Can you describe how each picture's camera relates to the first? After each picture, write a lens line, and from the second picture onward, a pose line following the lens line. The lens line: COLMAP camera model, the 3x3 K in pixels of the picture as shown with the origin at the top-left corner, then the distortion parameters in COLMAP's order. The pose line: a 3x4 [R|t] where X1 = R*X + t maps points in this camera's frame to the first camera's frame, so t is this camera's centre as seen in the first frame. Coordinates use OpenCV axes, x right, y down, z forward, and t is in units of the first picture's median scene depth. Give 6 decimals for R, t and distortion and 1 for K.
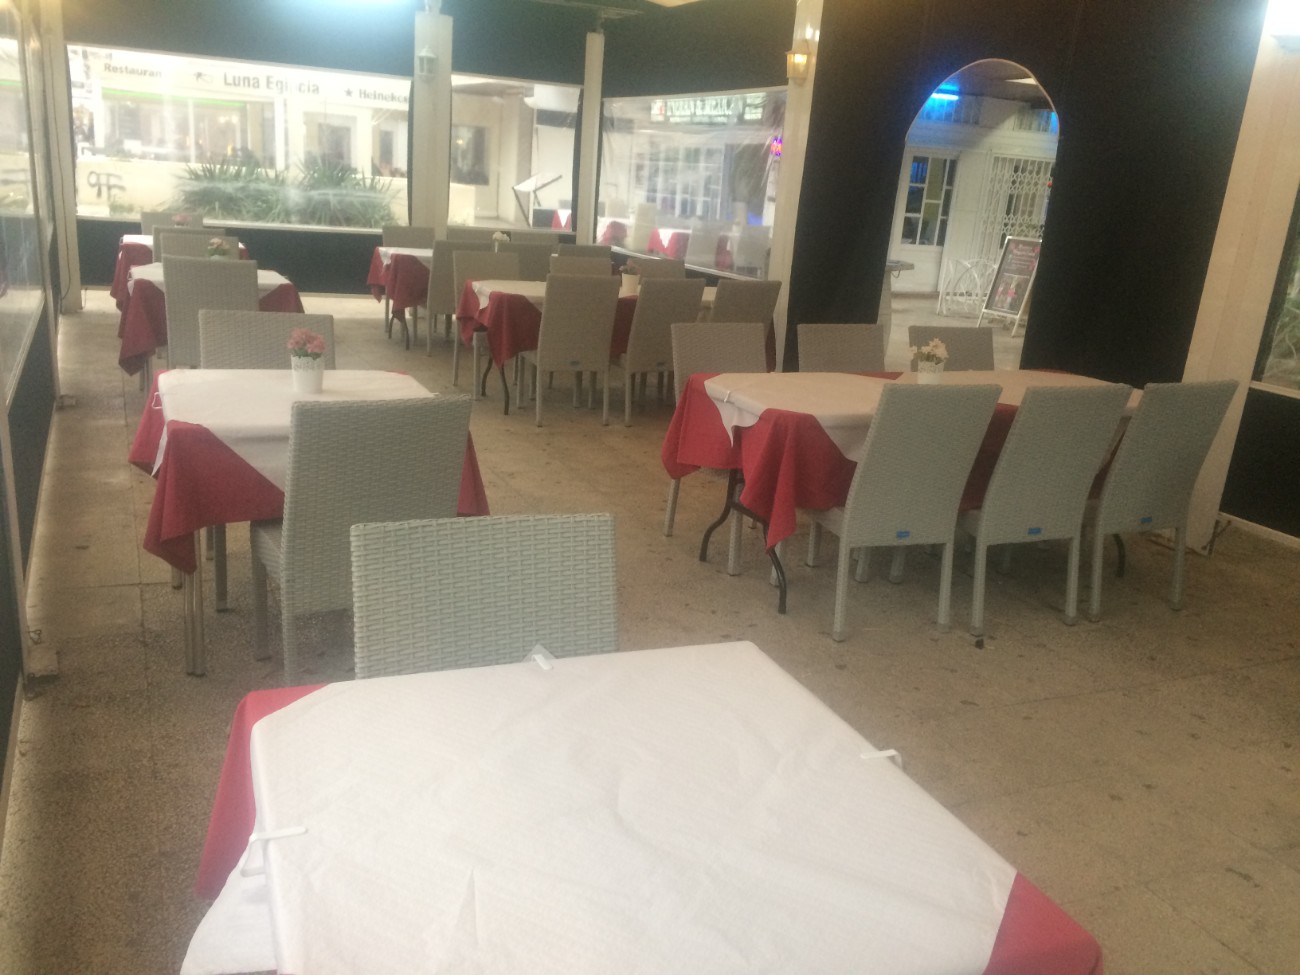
lens RADIAL K [[1108.9, 0, 652.0], [0, 1108.9, 488.0], [0, 0, 1]] dist [0.053302, -0.062069]
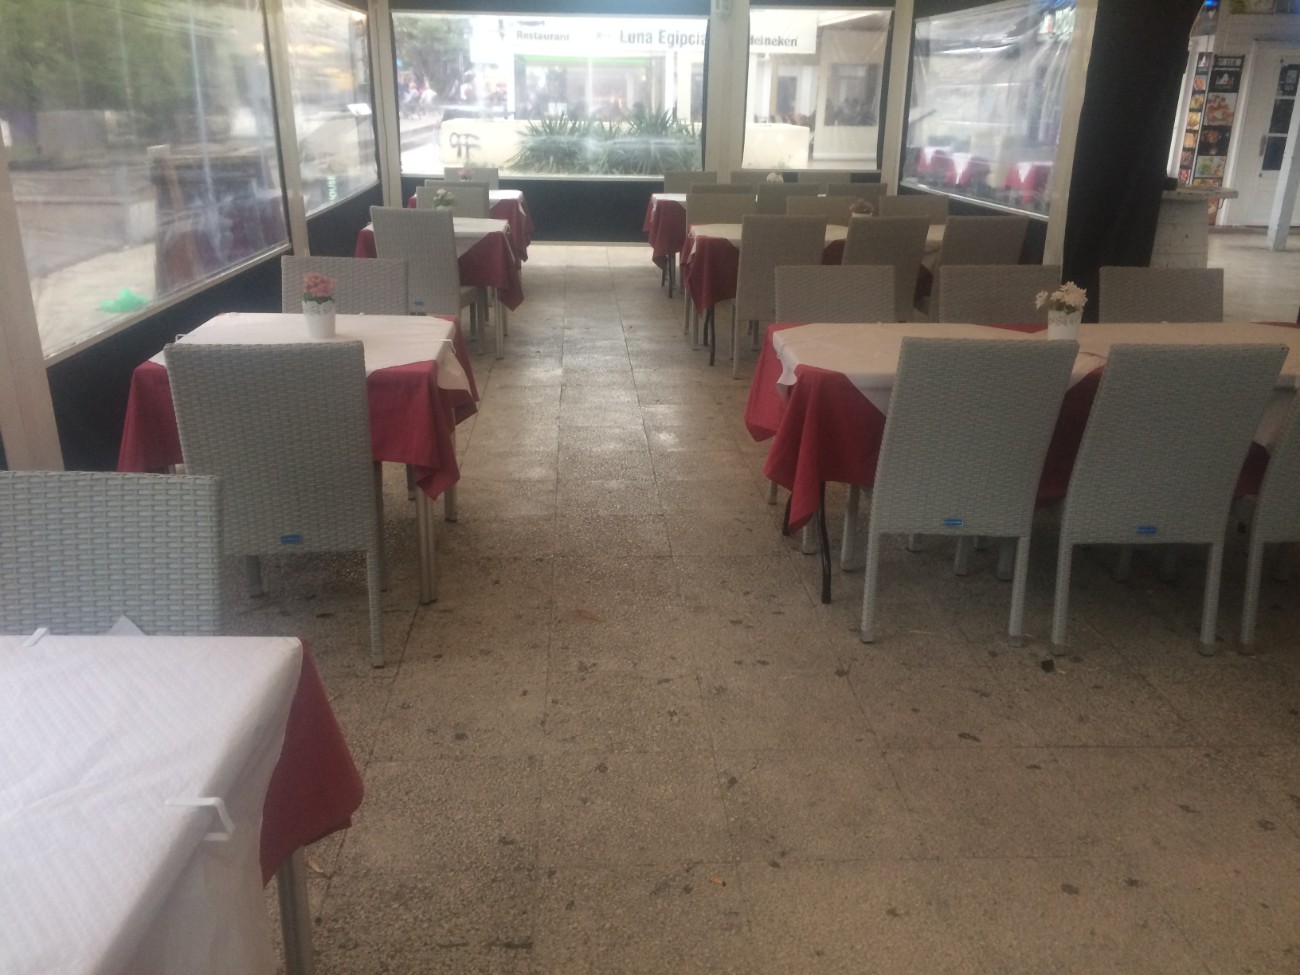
lens RADIAL K [[1108.9, 0, 654.4], [0, 1108.9, 494.7], [0, 0, 1]] dist [0.053302, -0.062069]
pose [[0.930320, 0.066630, -0.360645, 0.132980], [-0.048438, 0.997067, 0.059259, -0.007038], [0.363536, -0.037661, 0.930819, 0.065361]]
